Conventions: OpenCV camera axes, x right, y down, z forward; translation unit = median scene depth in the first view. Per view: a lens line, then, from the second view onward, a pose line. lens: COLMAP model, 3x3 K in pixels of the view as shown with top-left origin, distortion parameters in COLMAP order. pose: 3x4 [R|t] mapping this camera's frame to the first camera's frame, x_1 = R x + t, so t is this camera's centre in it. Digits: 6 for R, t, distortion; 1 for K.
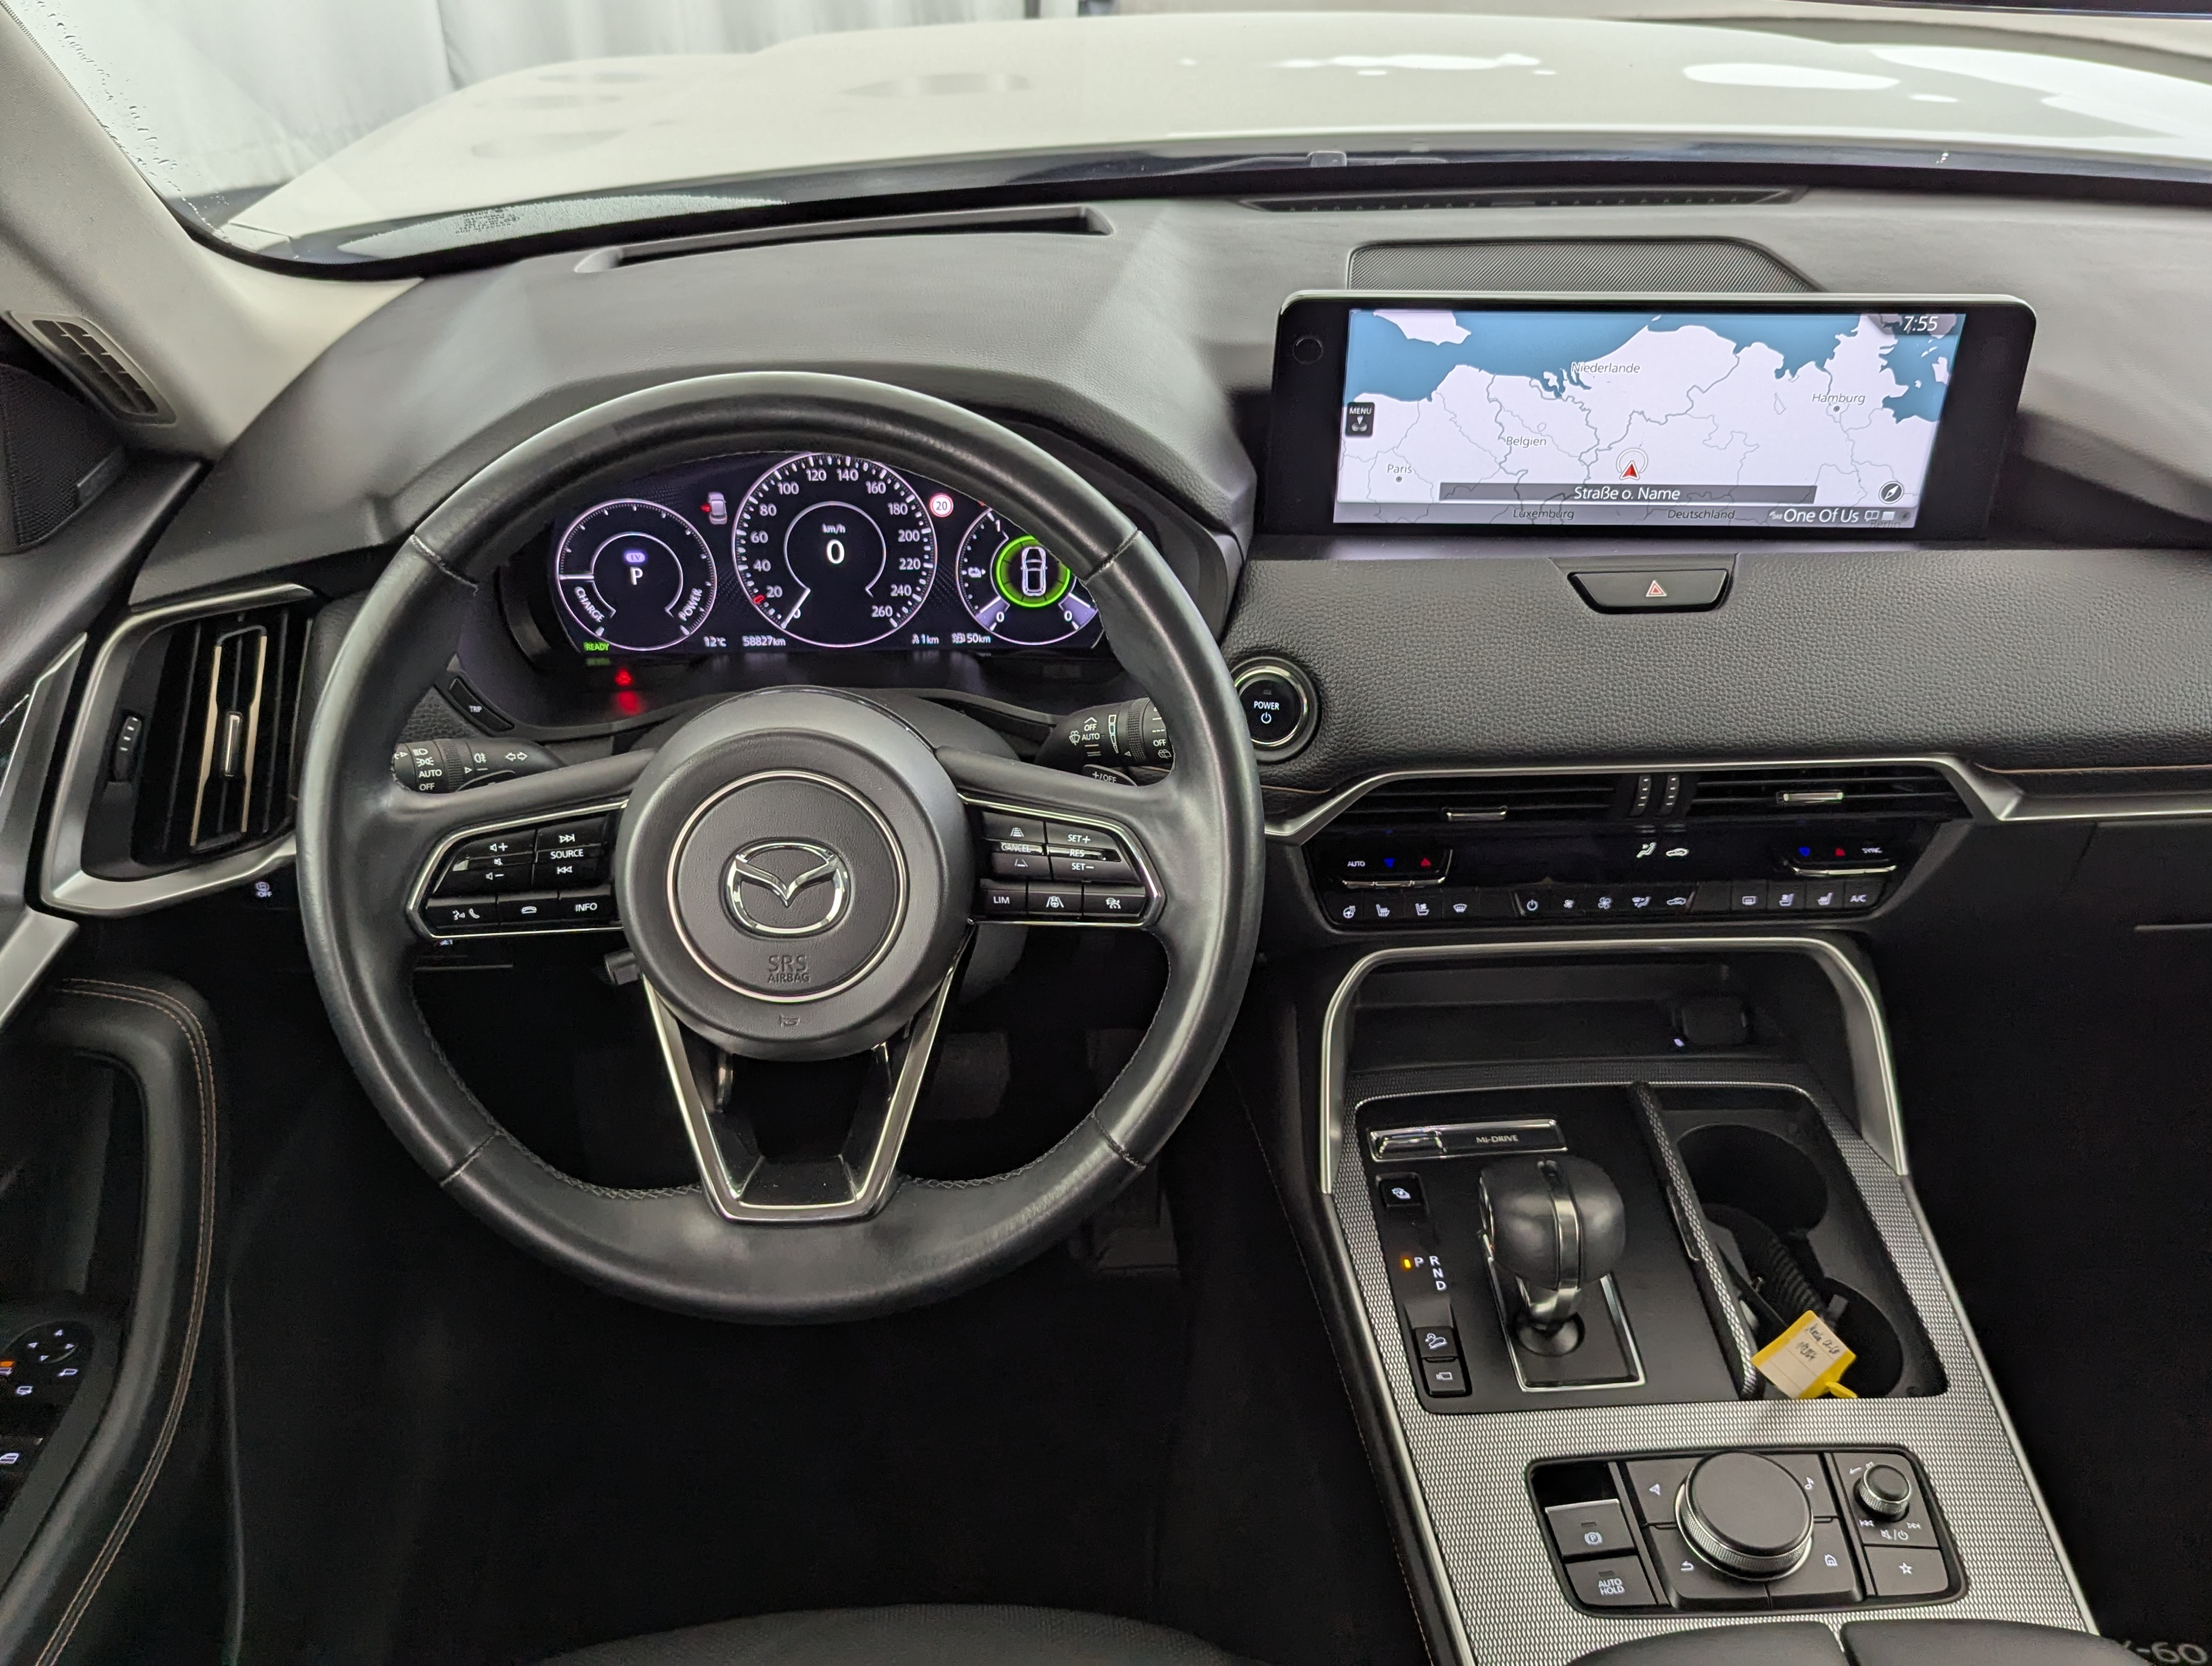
lens RADIAL K [[2099.7, 0, 1106.0], [0, 2099.7, 833.0], [0, 0, 1]] dist [0.061657, -0.062181]
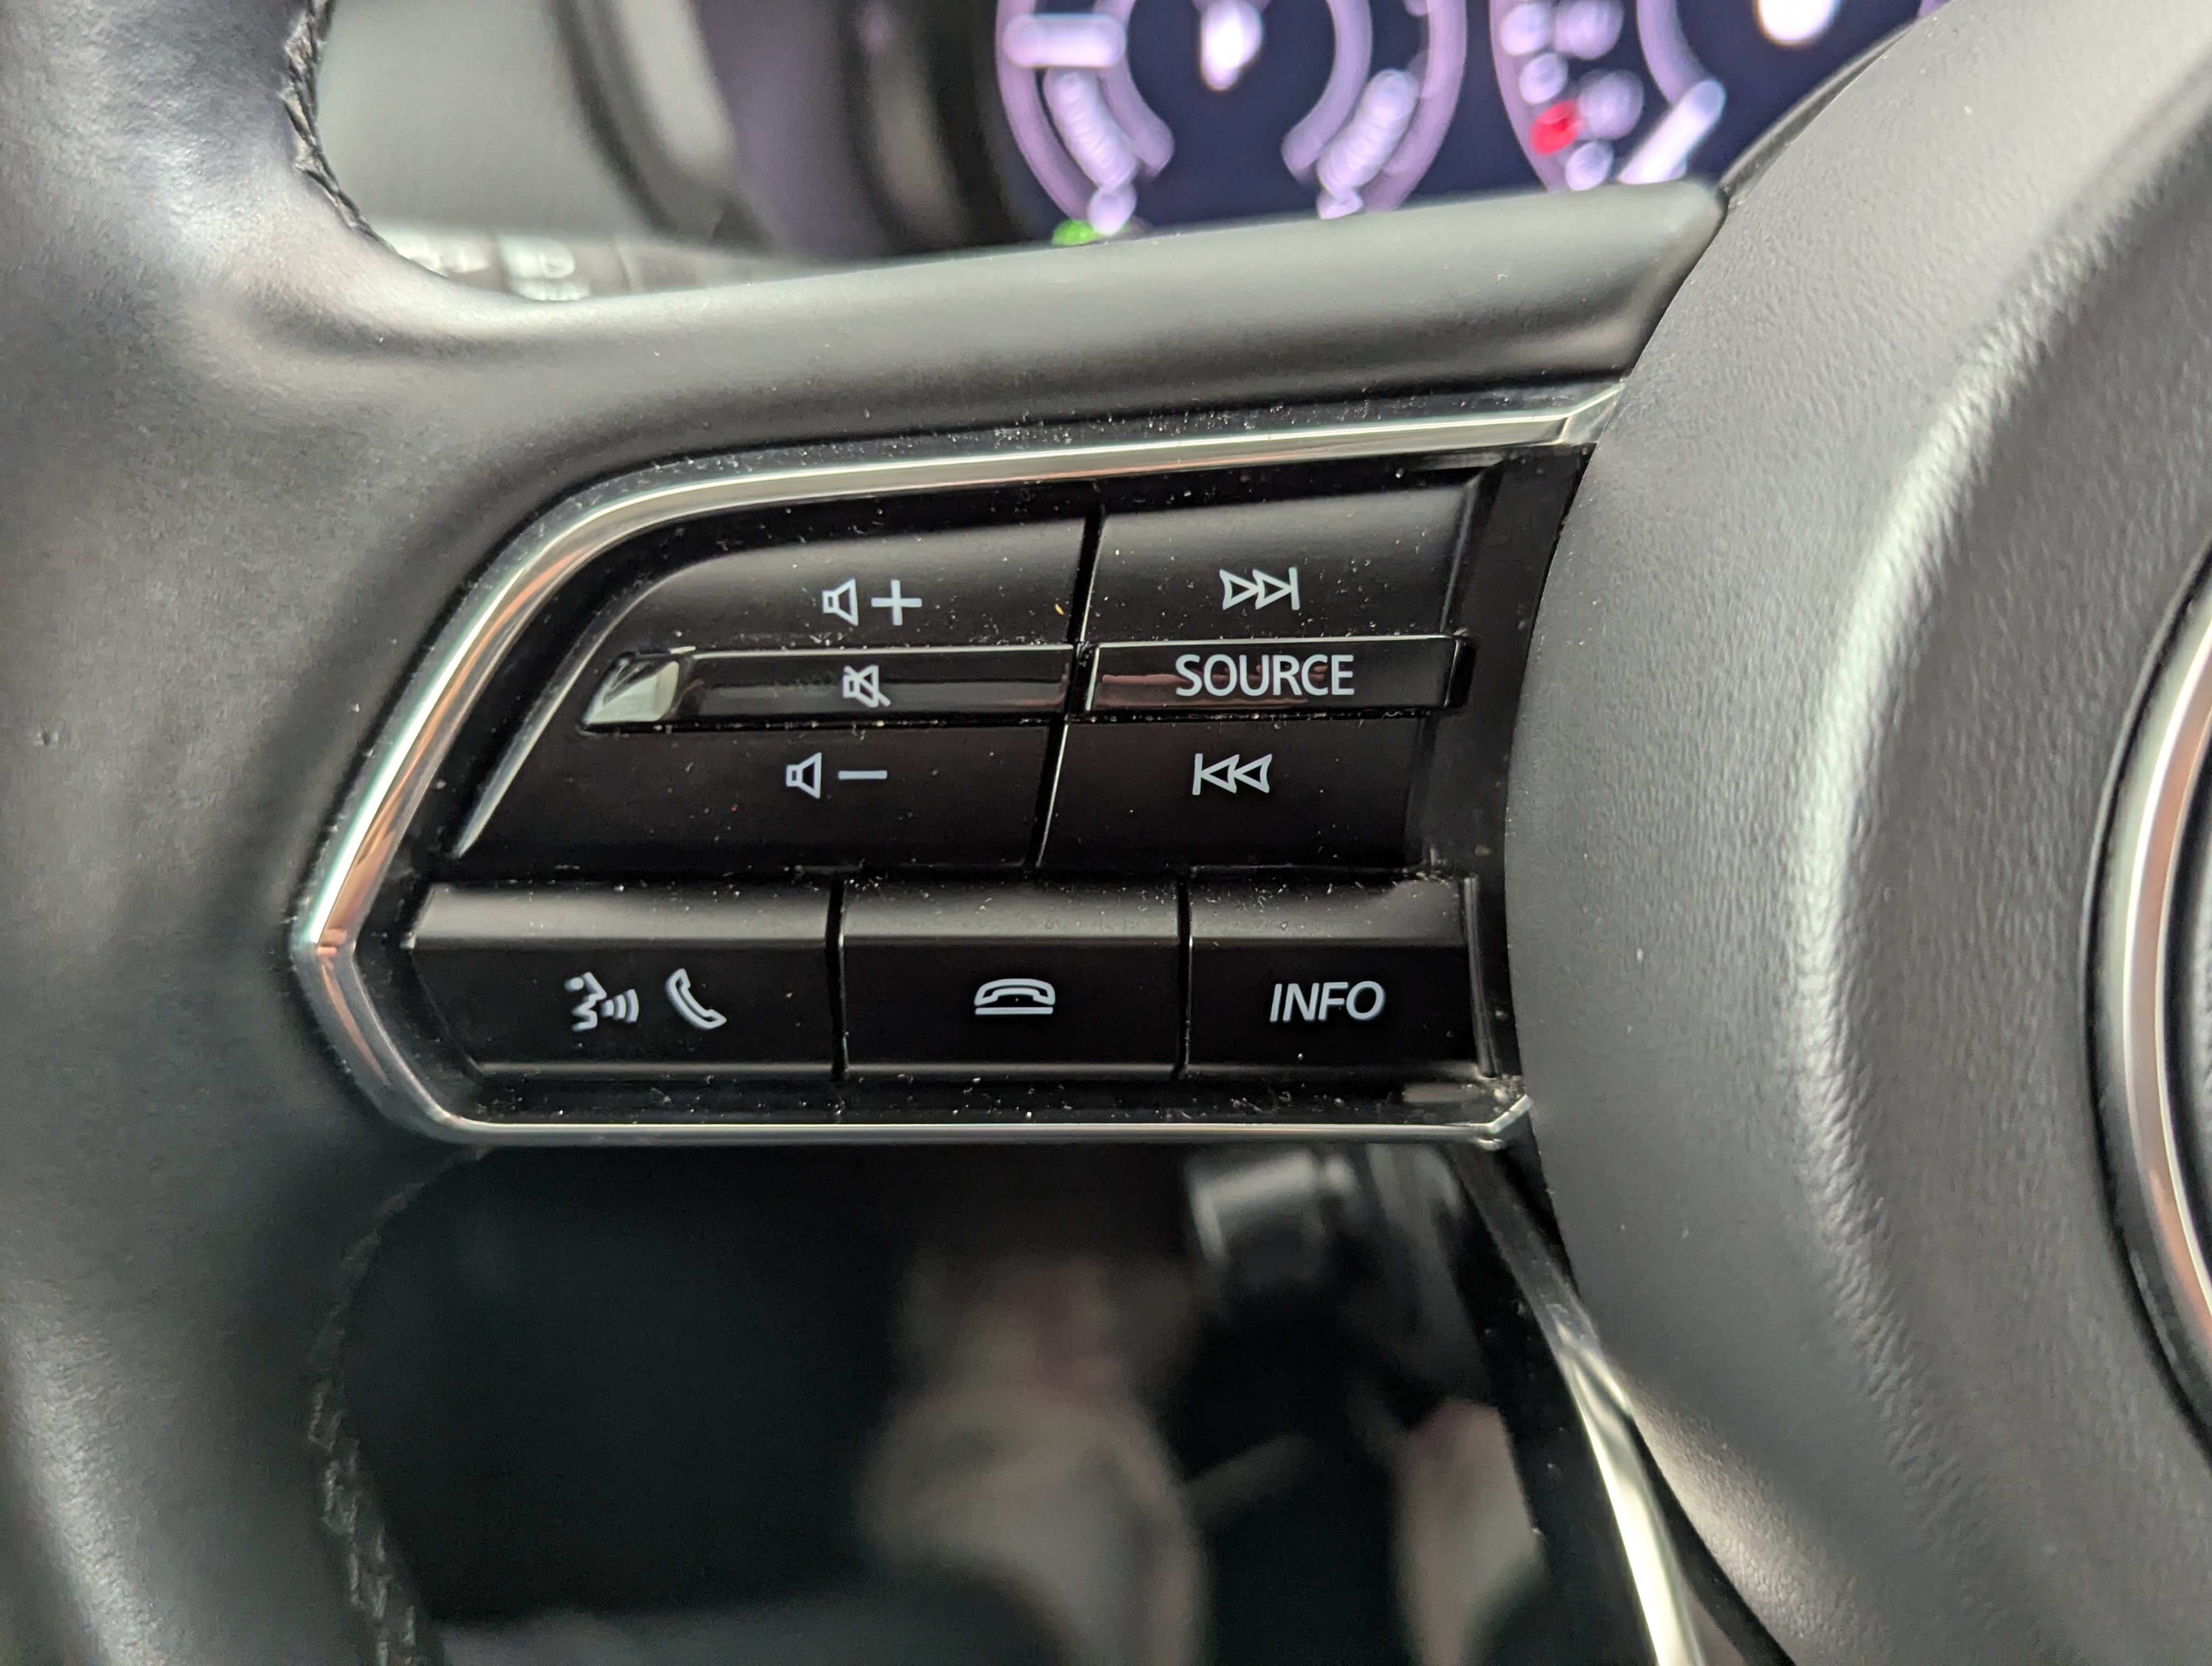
lens RADIAL K [[2198.8, 0, 1106.0], [0, 2198.8, 833.0], [0, 0, 1]] dist [0.058655, -0.006326]
pose [[0.988815, 0.069804, -0.131804, -0.188832], [-0.072045, 0.997325, -0.012304, 0.019524], [0.130593, 0.021663, 0.991199, 0.639341]]
